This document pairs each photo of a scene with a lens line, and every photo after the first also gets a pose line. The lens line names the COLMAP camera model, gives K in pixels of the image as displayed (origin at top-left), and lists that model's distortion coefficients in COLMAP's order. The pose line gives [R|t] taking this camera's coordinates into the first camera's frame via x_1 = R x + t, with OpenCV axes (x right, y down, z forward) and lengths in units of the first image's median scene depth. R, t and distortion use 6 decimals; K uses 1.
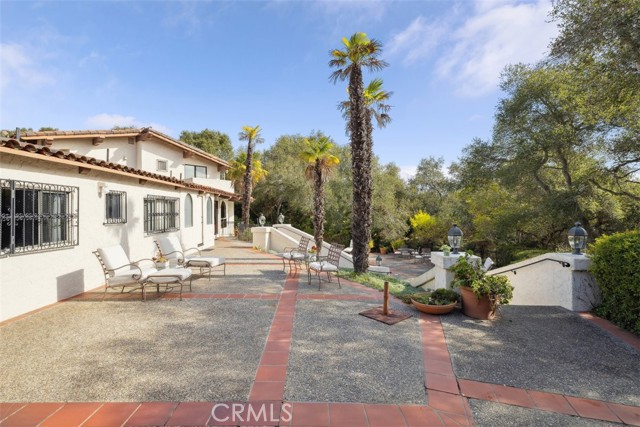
lens RADIAL K [[314.7, 0, 318.9], [0, 314.7, 210.3], [0, 0, 1]] dist [0.004150, 0.000555]
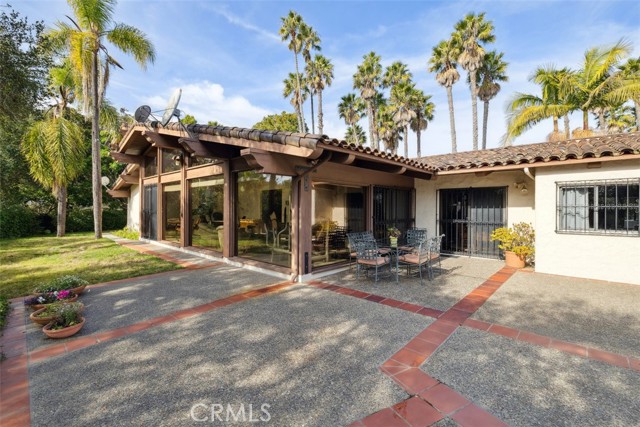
lens RADIAL K [[297.3, 0, 320.7], [0, 297.3, 211.7], [0, 0, 1]] dist [-0.003717, -0.000619]
pose [[-0.733460, 0.002820, -0.679727, 0.757201], [-0.002222, 0.999976, 0.006545, 0.021277], [0.679729, 0.006311, -0.733436, 0.870439]]
